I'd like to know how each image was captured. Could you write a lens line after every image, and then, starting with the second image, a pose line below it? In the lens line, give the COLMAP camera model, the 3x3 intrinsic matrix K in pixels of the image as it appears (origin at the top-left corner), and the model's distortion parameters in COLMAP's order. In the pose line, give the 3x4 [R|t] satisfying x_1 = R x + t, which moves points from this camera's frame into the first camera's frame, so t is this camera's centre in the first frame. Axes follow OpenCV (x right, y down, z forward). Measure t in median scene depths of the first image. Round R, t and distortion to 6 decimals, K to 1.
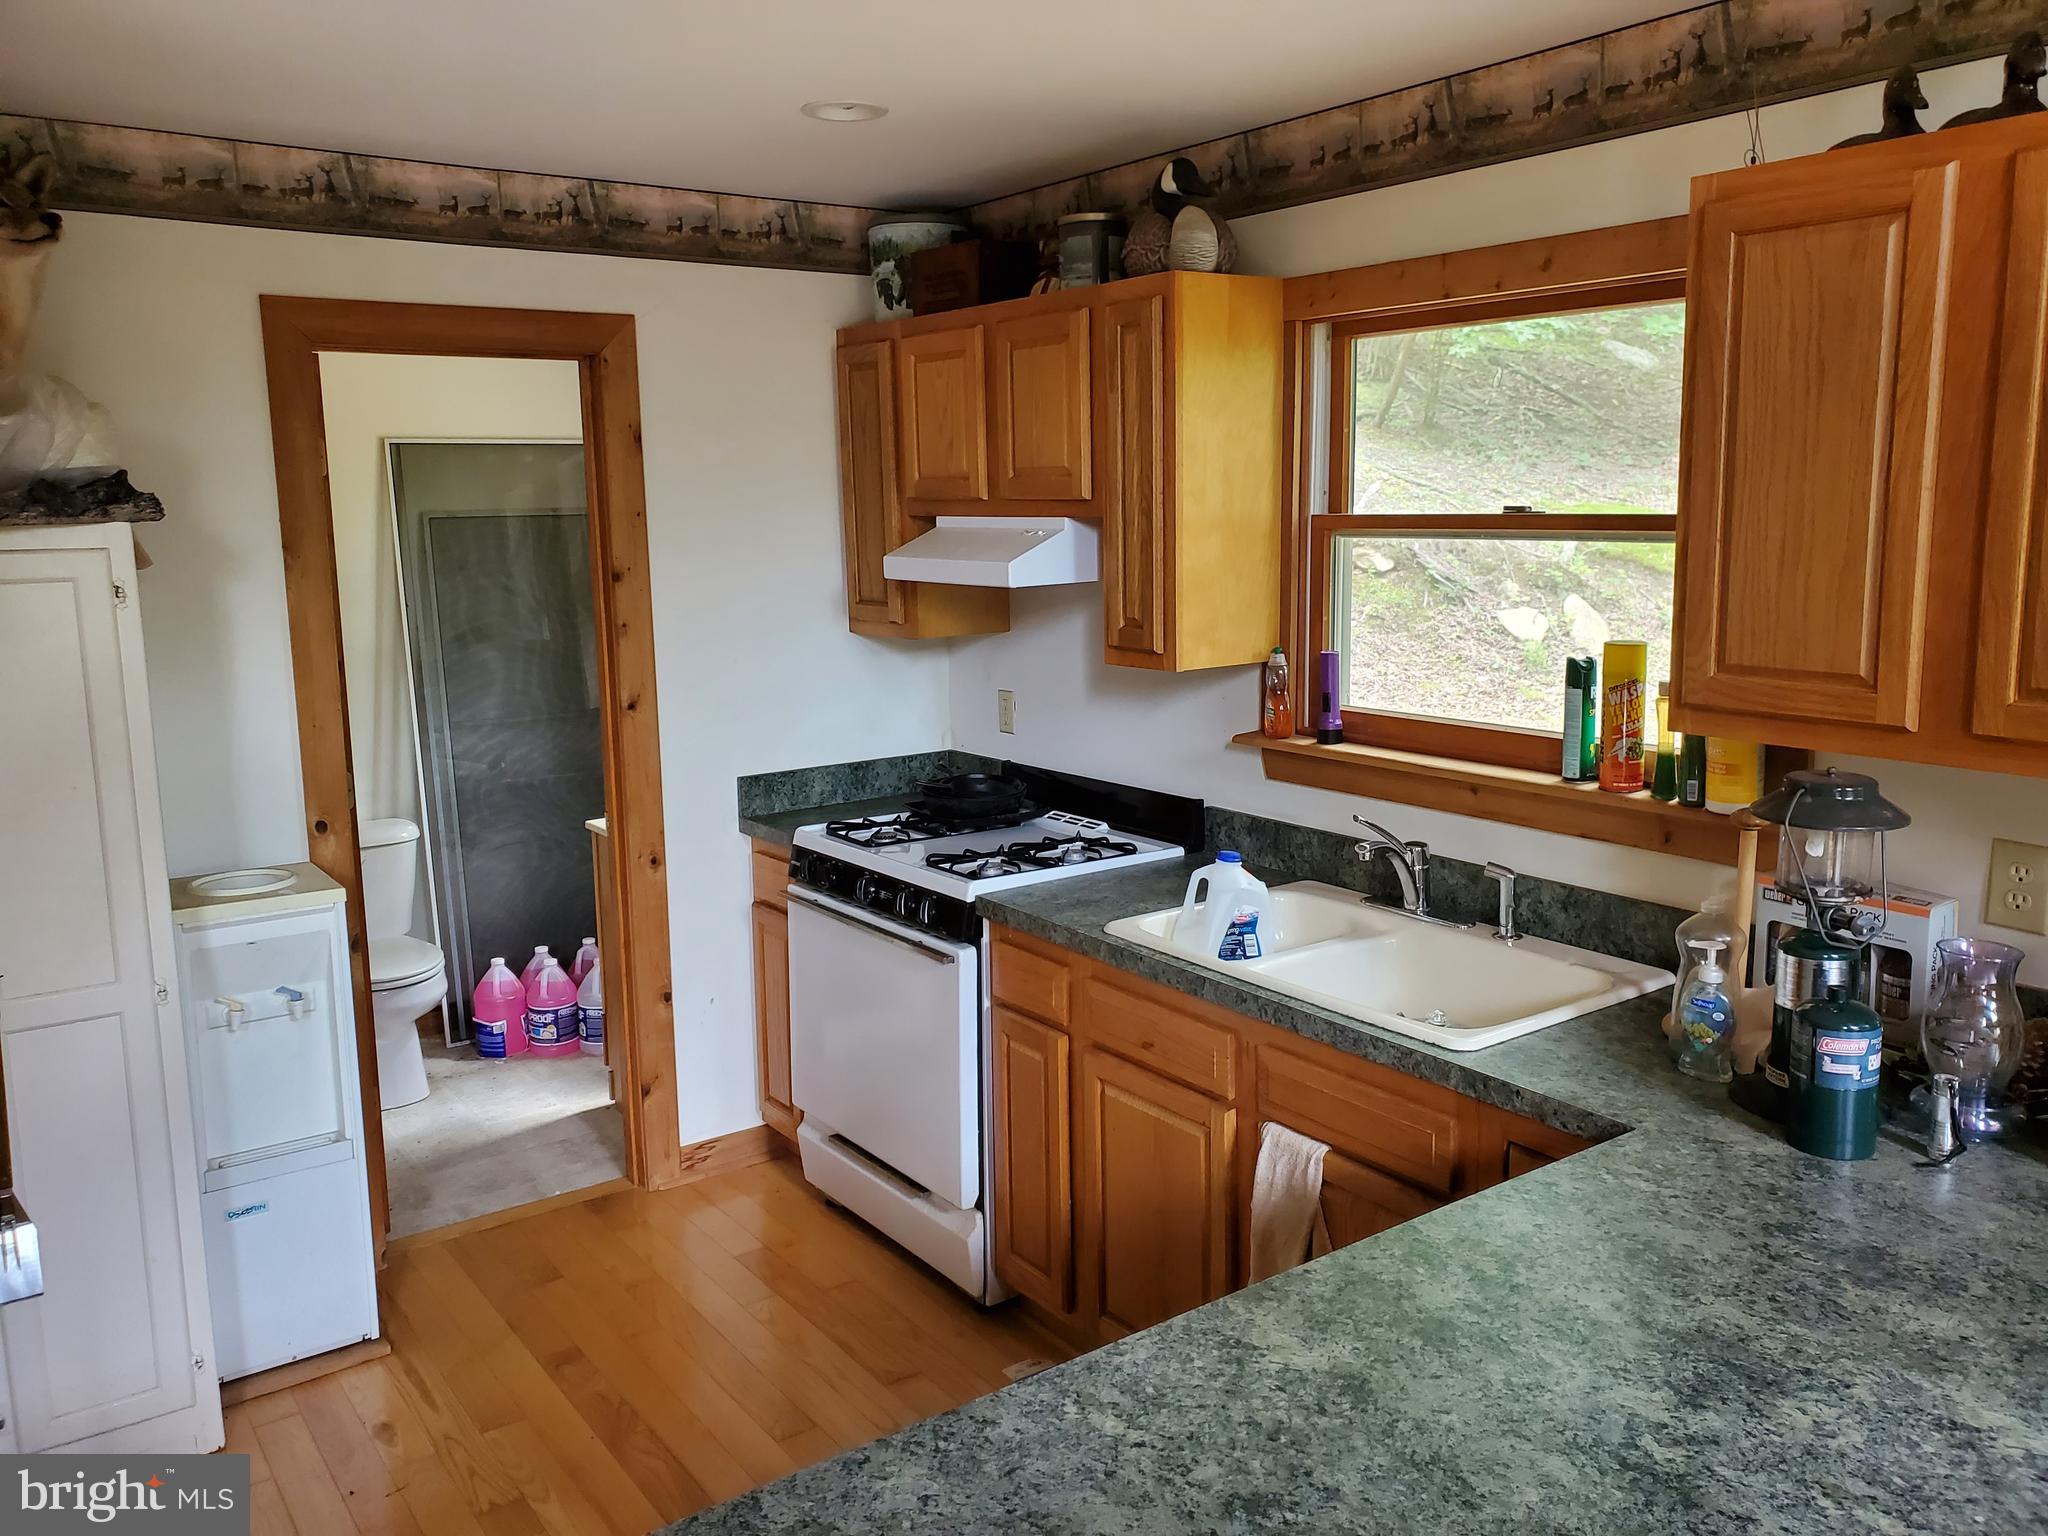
lens RADIAL K [[1577.5, 0, 1035.6], [0, 1577.5, 749.6], [0, 0, 1]] dist [0.102604, -0.195273]
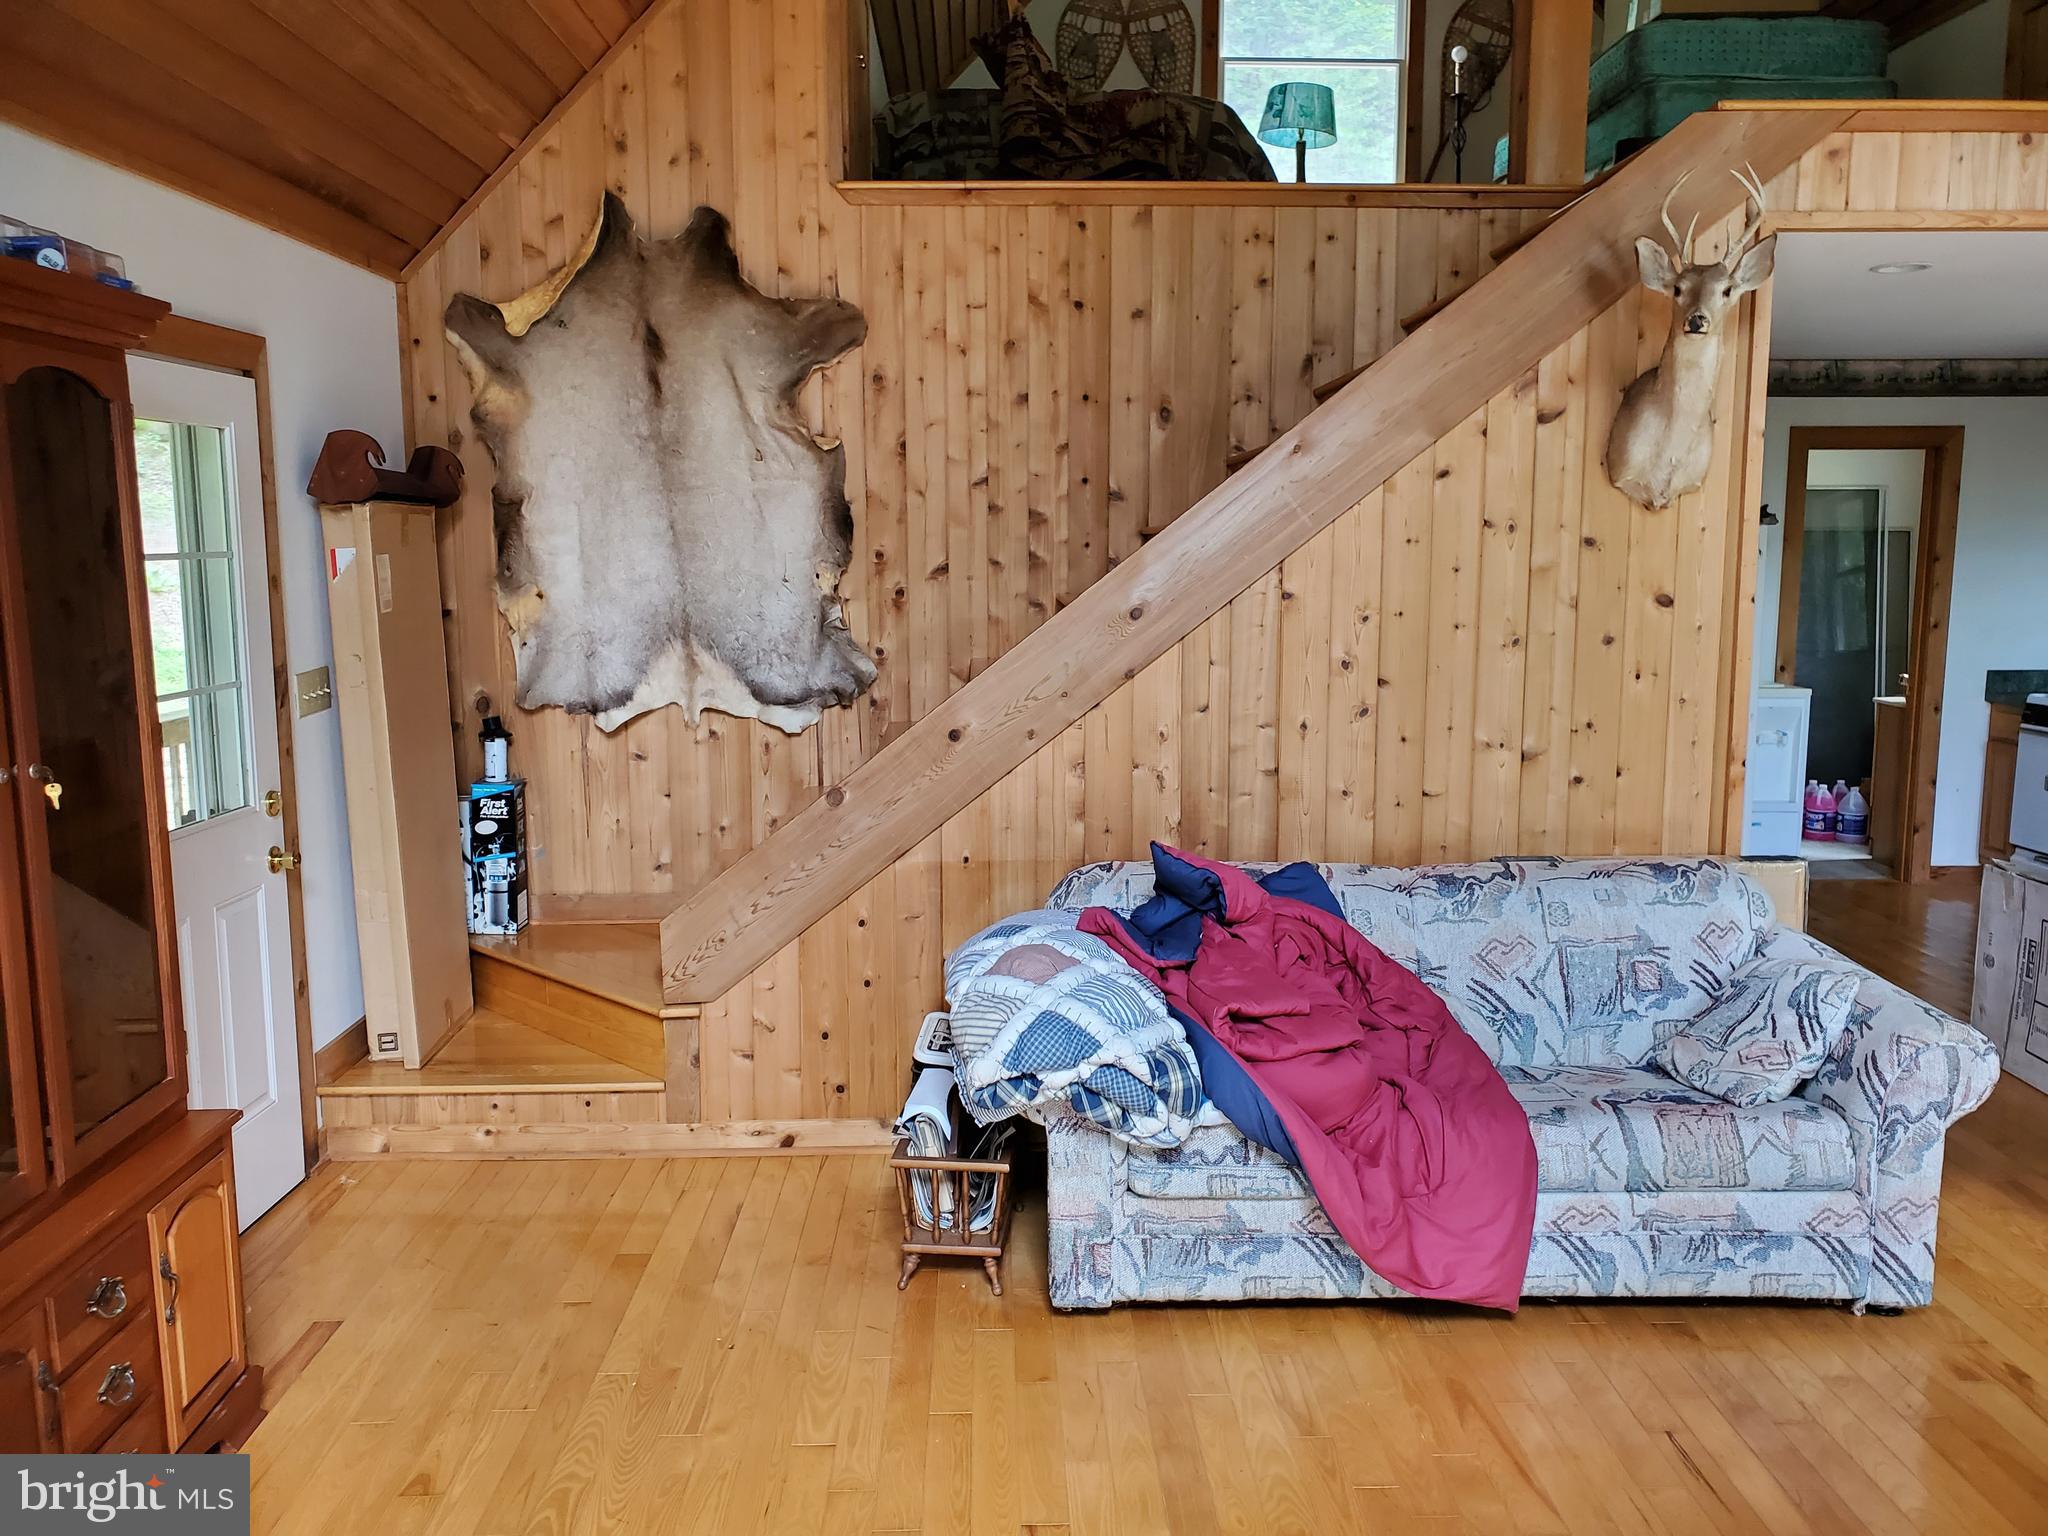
lens RADIAL K [[1582.1, 0, 1024.0], [0, 1582.1, 768.0], [0, 0, 1]] dist [0.004193, 0.000375]
pose [[0.821461, 0.095161, -0.562269, -0.066227], [-0.099698, 0.994759, 0.022702, 0.214930], [0.561482, 0.037408, 0.826643, -1.228546]]
